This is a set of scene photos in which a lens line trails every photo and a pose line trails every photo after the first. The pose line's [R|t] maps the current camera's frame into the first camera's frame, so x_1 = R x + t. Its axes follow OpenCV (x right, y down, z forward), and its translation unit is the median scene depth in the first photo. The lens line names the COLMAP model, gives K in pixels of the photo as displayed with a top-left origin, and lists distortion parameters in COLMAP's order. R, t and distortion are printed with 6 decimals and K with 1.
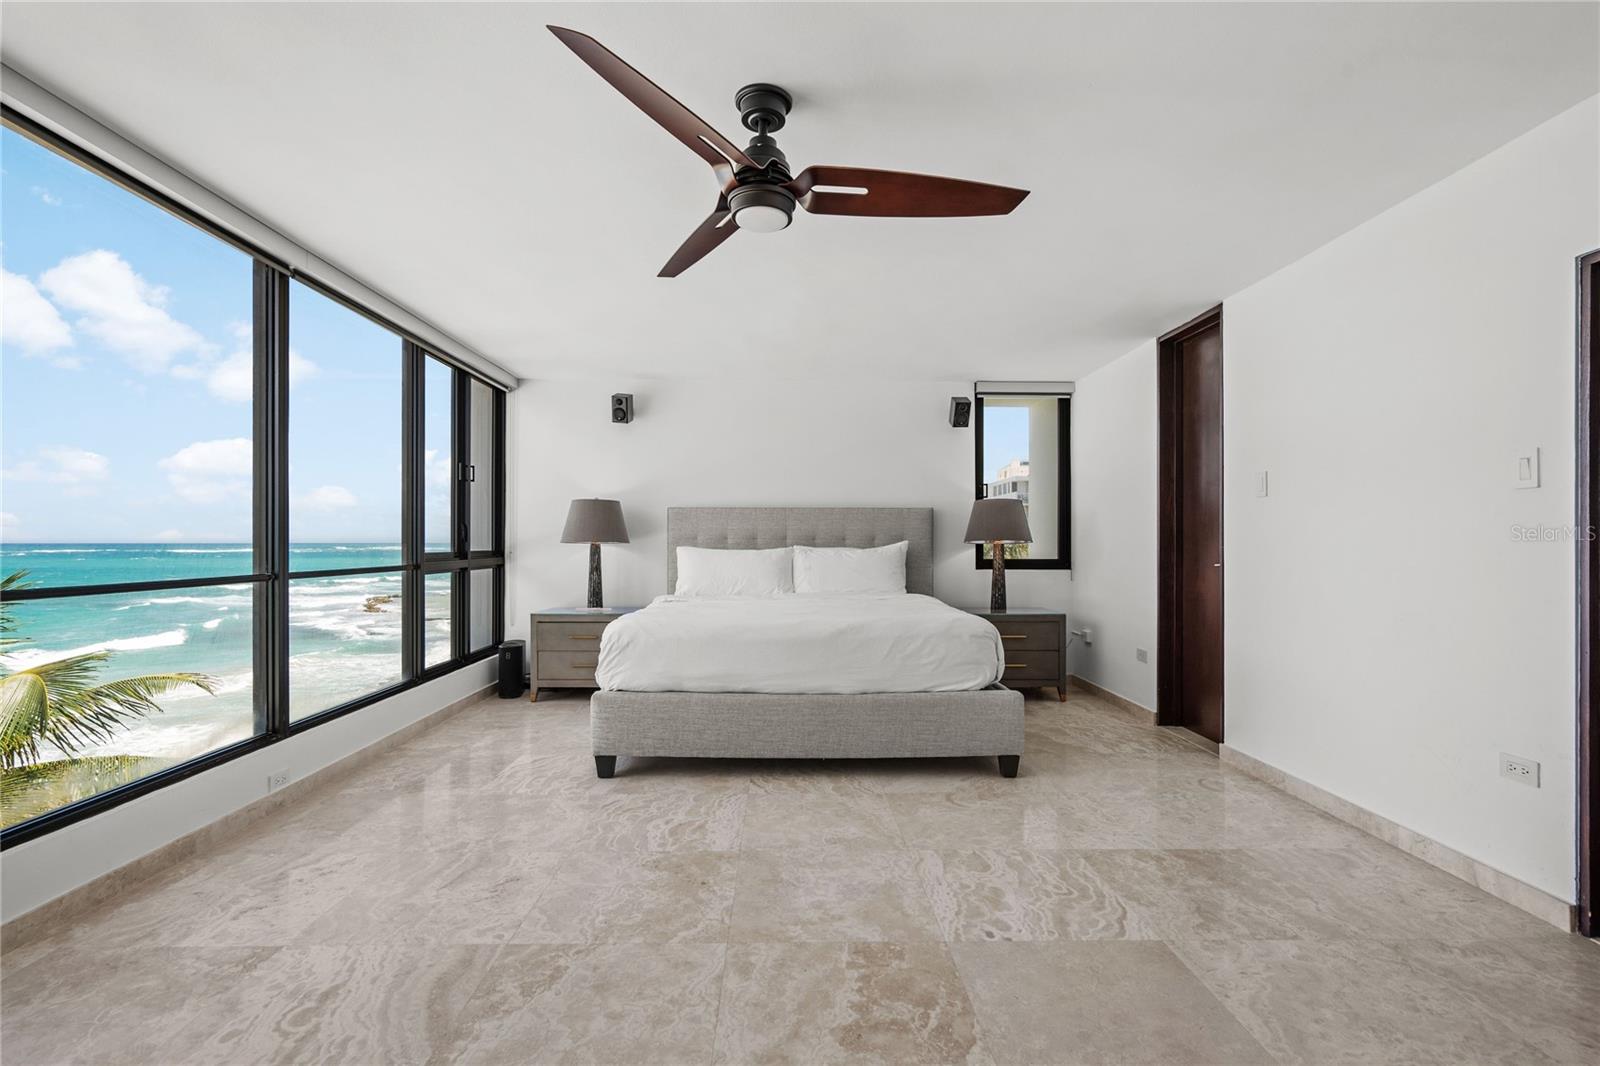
lens RADIAL K [[730.3, 0, 796.6], [0, 730.3, 538.2], [0, 0, 1]] dist [-0.000904, 0.000560]
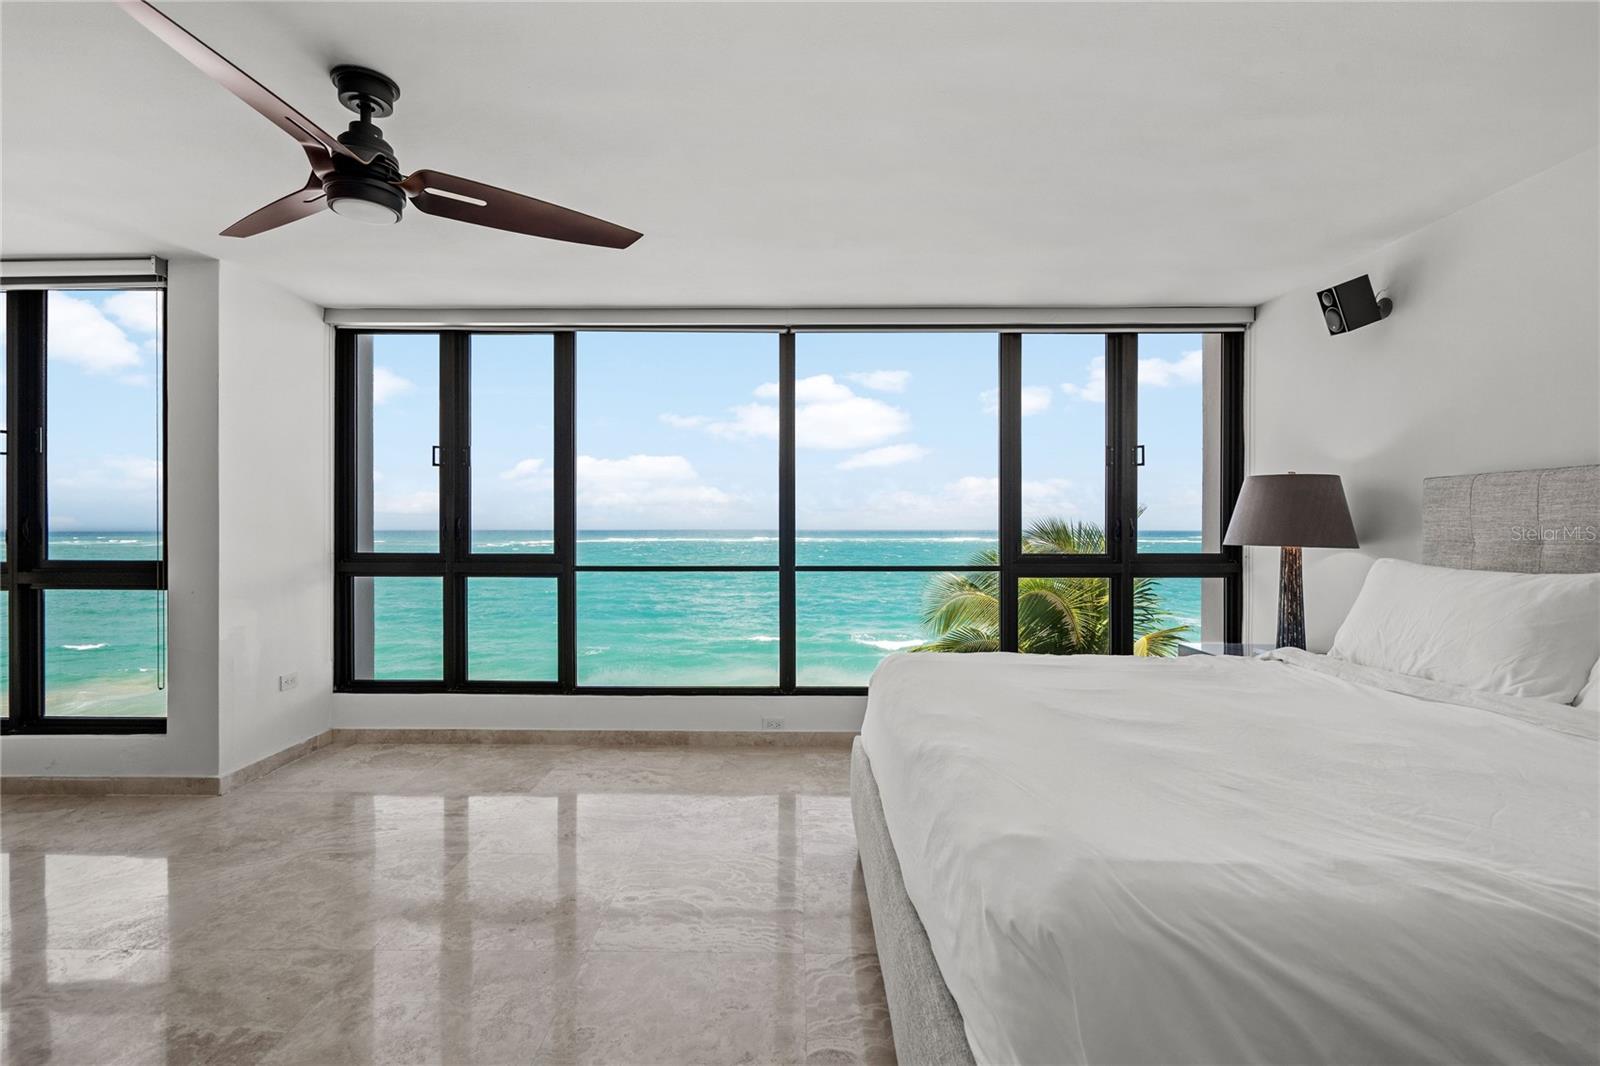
lens RADIAL K [[735.8, 0, 796.5], [0, 735.8, 528.4], [0, 0, 1]] dist [0.002409, 0.000425]
pose [[-0.024921, -0.001304, -0.999689, 0.539452], [0.003689, 0.999992, -0.001396, -0.014748], [0.999683, -0.003723, -0.024916, 0.957352]]
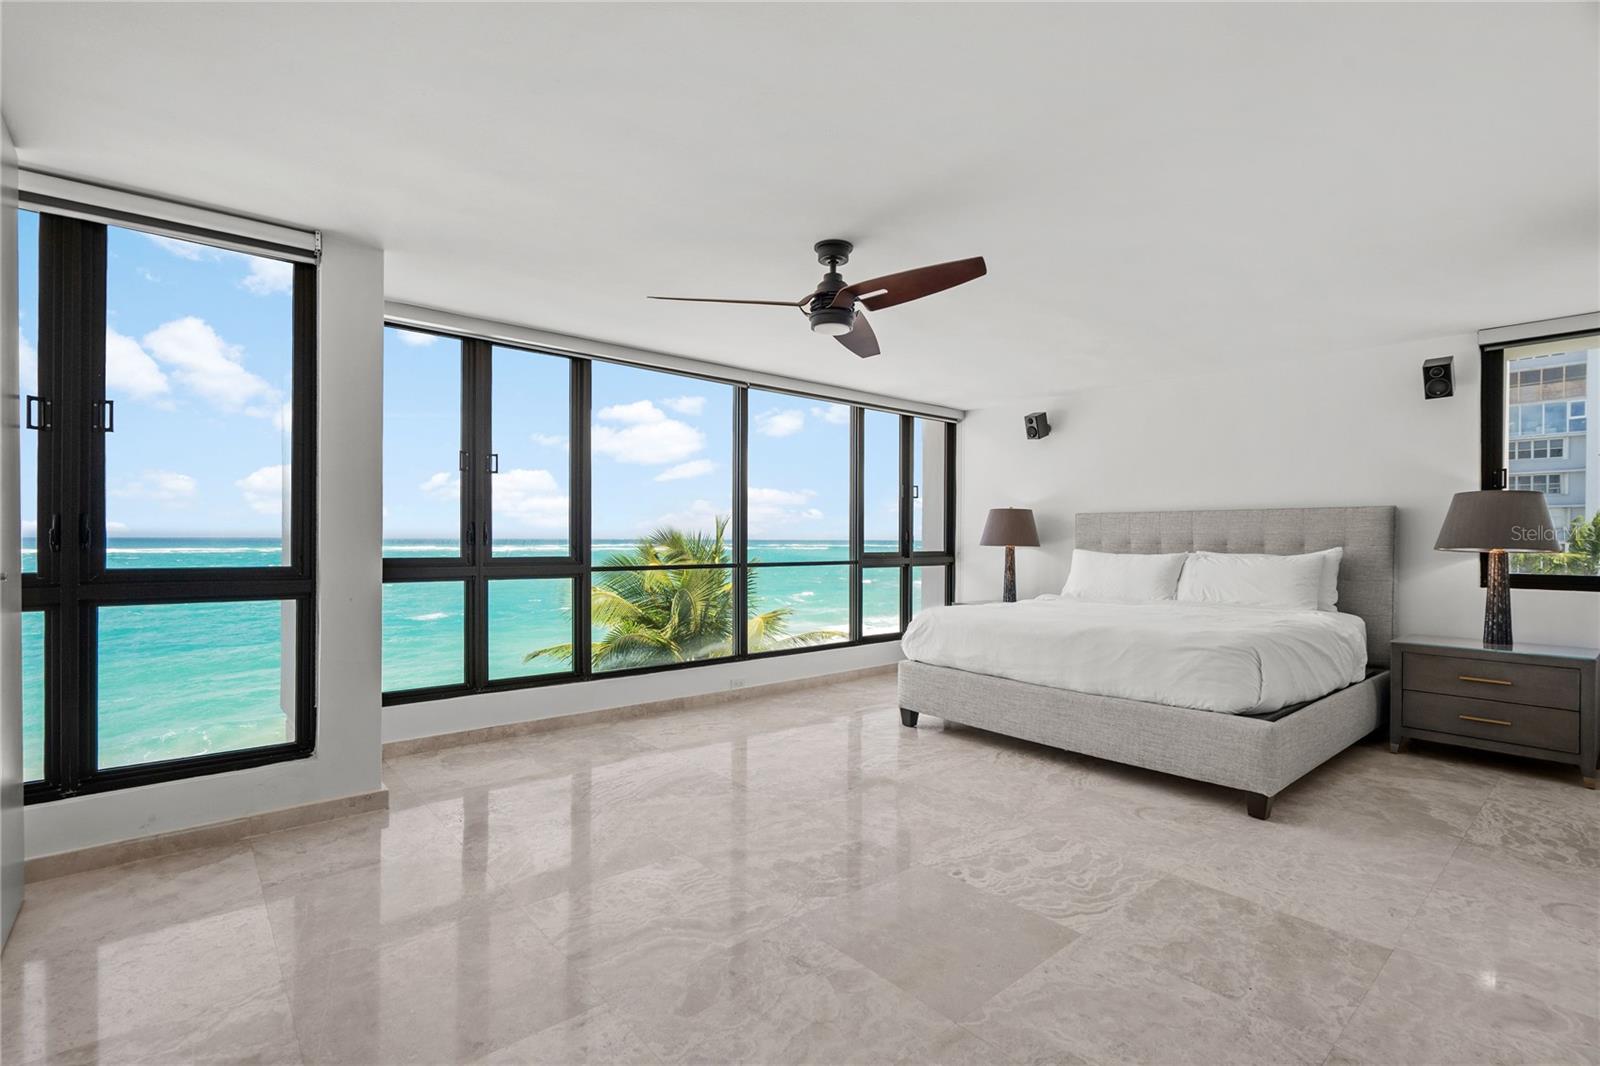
lens RADIAL K [[730.3, 0, 796.6], [0, 730.3, 538.2], [0, 0, 1]] dist [-0.000904, 0.000560]
pose [[0.637057, 0.001714, -0.770815, 0.628680], [-0.000565, 0.999998, 0.001757, -0.012422], [0.770817, -0.000684, 0.637057, 0.008448]]
